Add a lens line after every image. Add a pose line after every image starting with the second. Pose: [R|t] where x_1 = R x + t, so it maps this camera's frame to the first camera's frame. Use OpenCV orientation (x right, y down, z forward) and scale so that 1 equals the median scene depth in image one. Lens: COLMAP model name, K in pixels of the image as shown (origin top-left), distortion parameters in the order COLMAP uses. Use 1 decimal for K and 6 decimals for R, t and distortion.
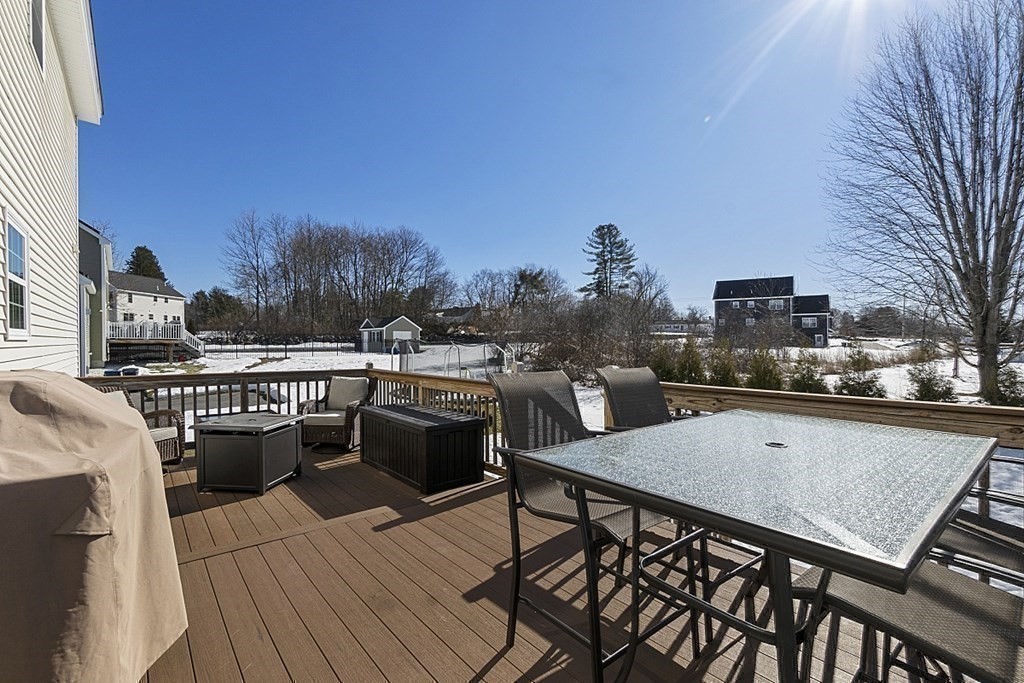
lens RADIAL K [[442.0, 0, 508.3], [0, 442.0, 344.4], [0, 0, 1]] dist [-0.015601, 0.002980]
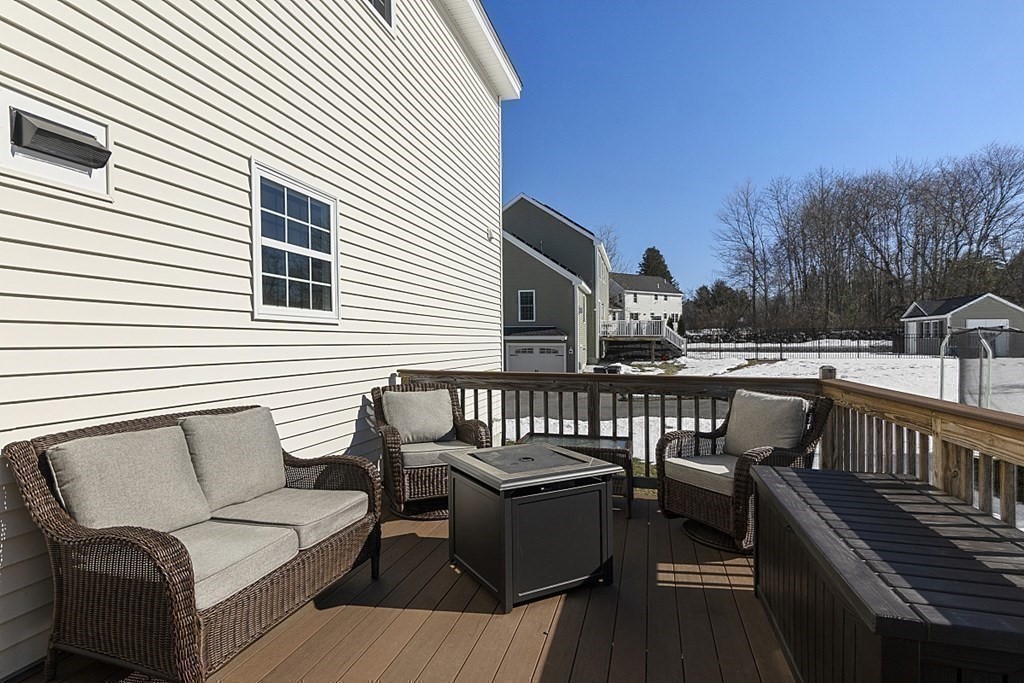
lens RADIAL K [[533.2, 0, 493.4], [0, 533.2, 344.7], [0, 0, 1]] dist [0.003489, 0.002458]
pose [[0.548305, 0.001228, -0.836278, -0.003774], [-0.000149, 0.999999, 0.001371, 0.002321], [0.836279, -0.000627, 0.548304, 0.051960]]
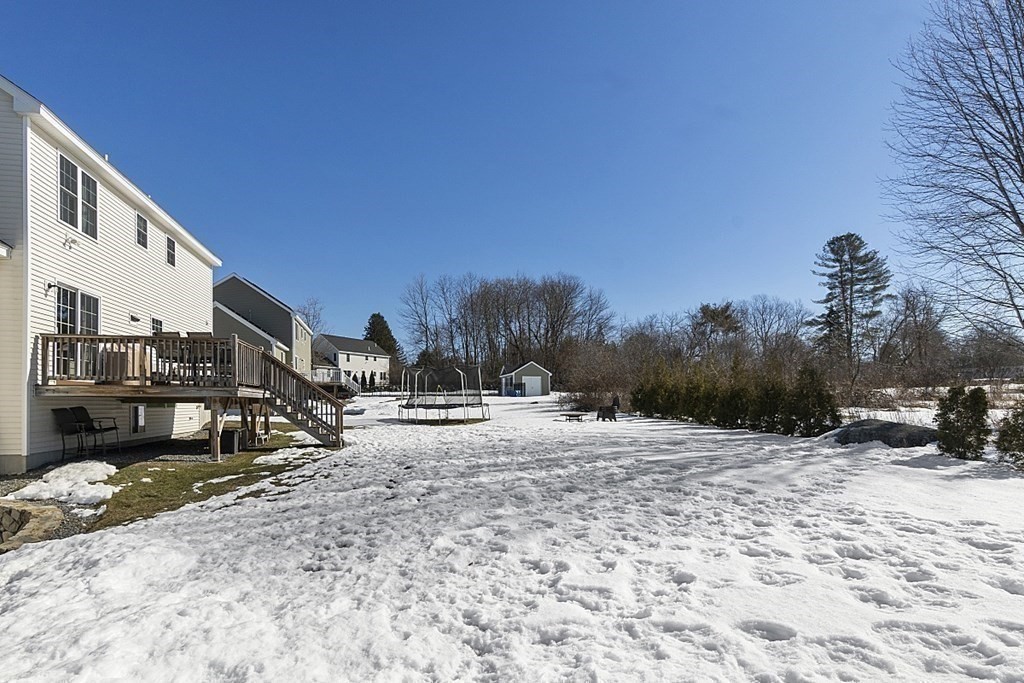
lens RADIAL K [[533.2, 0, 503.1], [0, 533.2, 350.9], [0, 0, 1]] dist [0.003489, 0.002458]
pose [[0.884402, -0.049123, -0.464134, 0.250544], [0.001878, 0.994812, -0.101710, 0.032961], [0.466722, 0.089081, 0.879906, -0.110364]]
